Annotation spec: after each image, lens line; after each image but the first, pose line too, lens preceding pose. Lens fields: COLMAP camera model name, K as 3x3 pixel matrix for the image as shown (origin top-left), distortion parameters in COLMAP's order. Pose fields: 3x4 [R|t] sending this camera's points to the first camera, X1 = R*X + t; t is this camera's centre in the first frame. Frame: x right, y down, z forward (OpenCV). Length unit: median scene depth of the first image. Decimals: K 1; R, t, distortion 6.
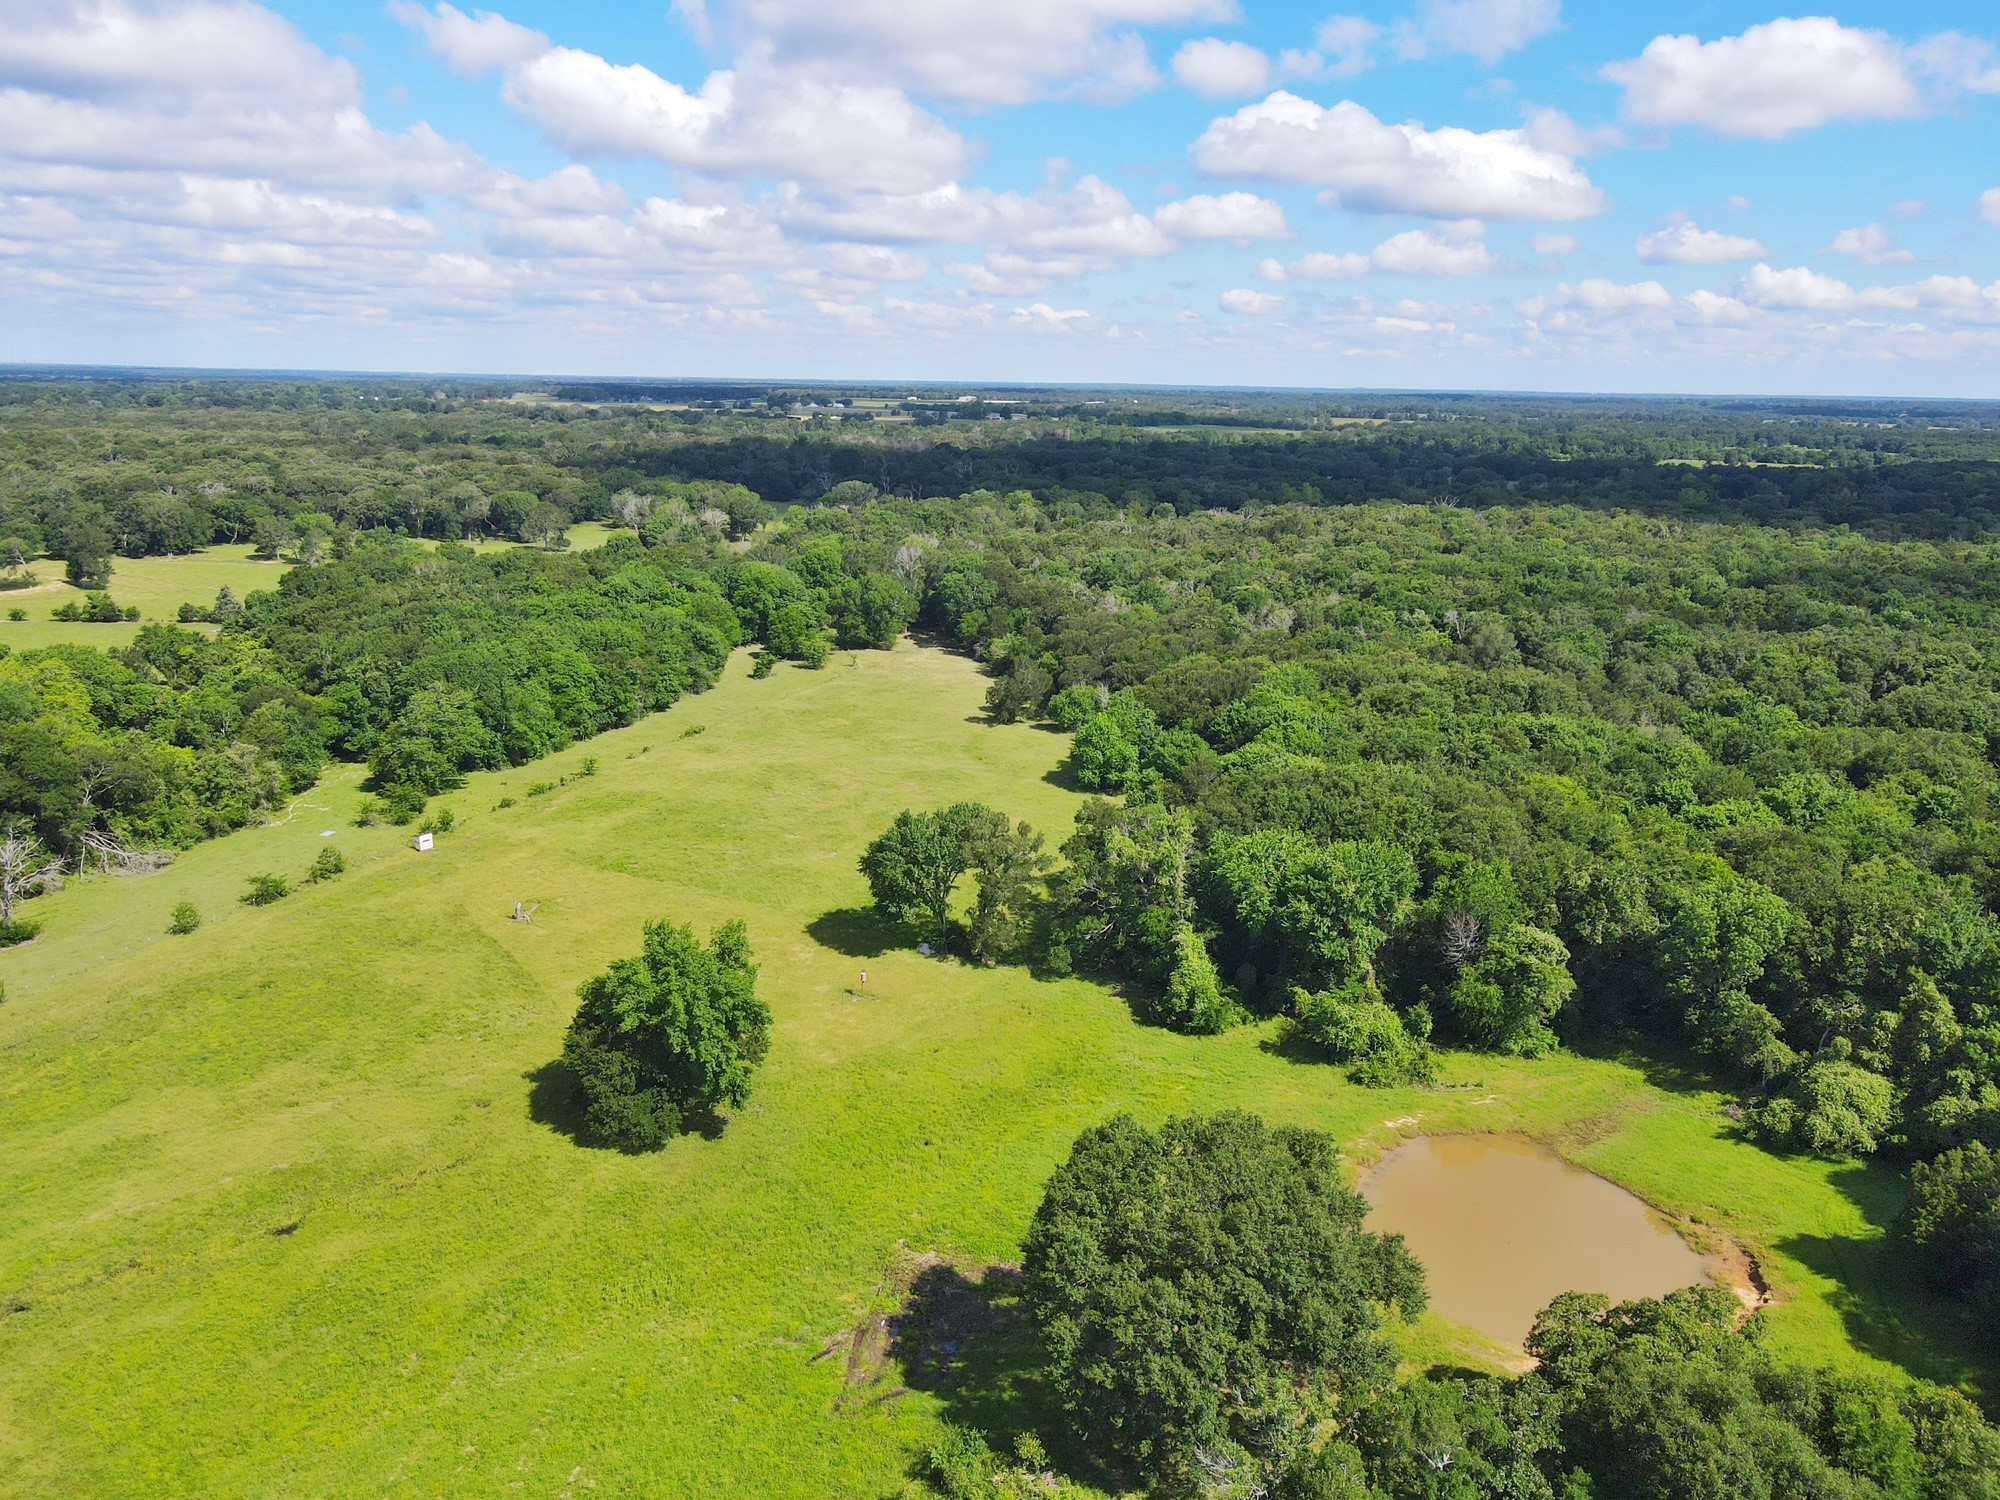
lens RADIAL K [[1471.3, 0, 994.8], [0, 1471.3, 752.8], [0, 0, 1]] dist [-0.003453, 0.036103]
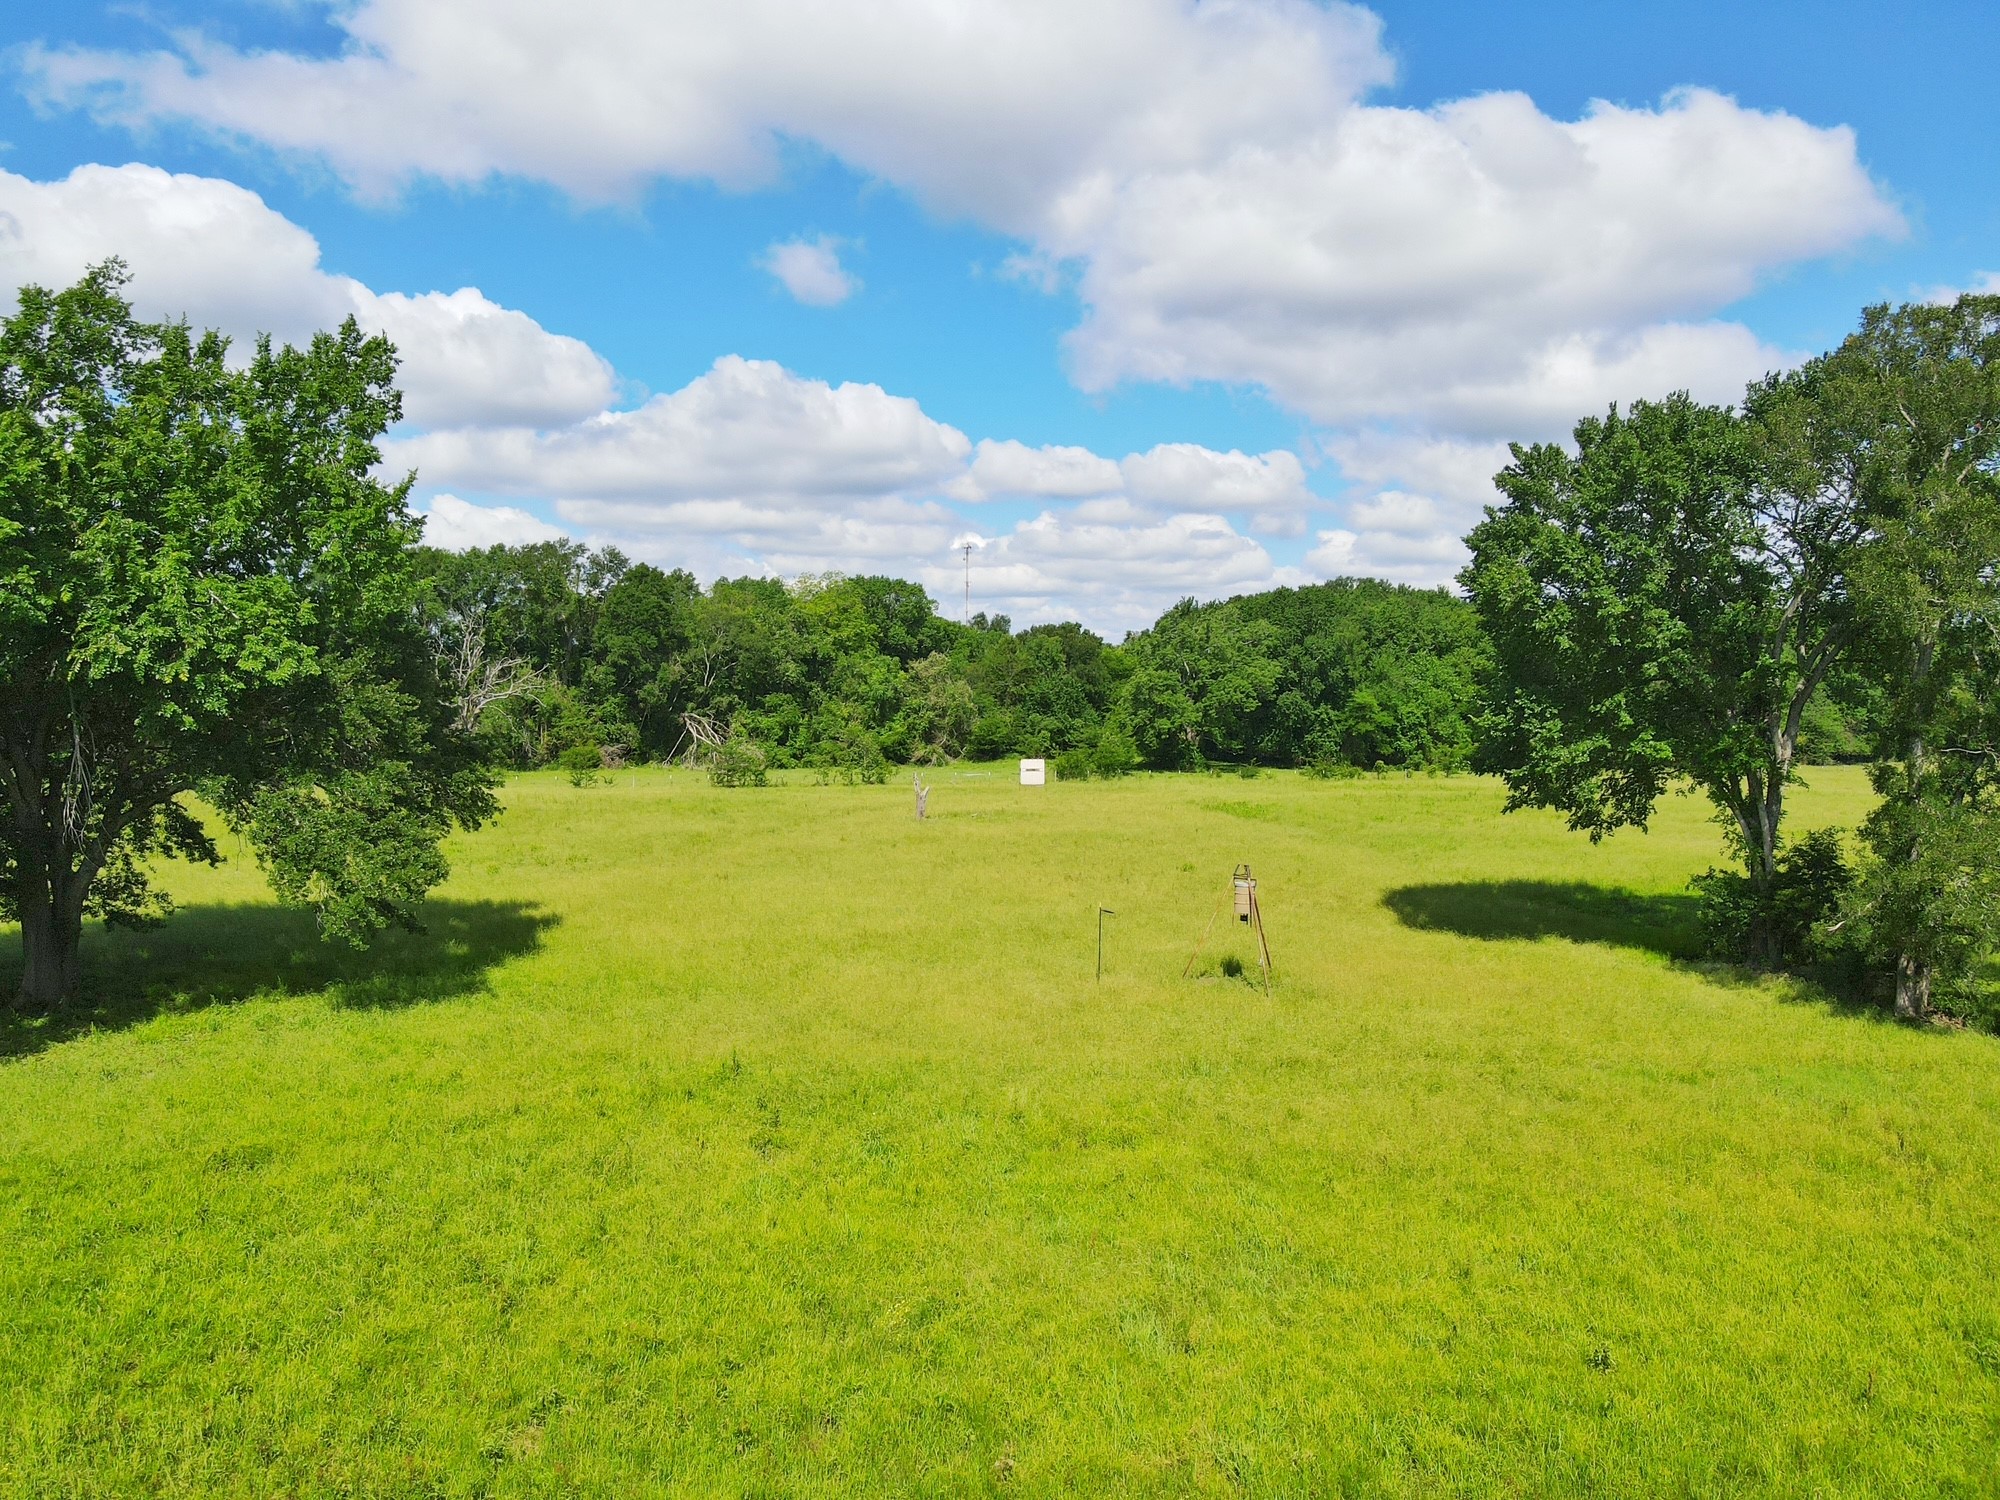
lens RADIAL K [[1471.3, 0, 994.8], [0, 1471.3, 752.8], [0, 0, 1]] dist [-0.003453, 0.036103]
pose [[0.628131, 0.023305, -0.777758, 0.035256], [-0.190321, 0.973792, -0.124528, 0.074340], [0.754473, 0.226244, 0.616104, 0.359256]]
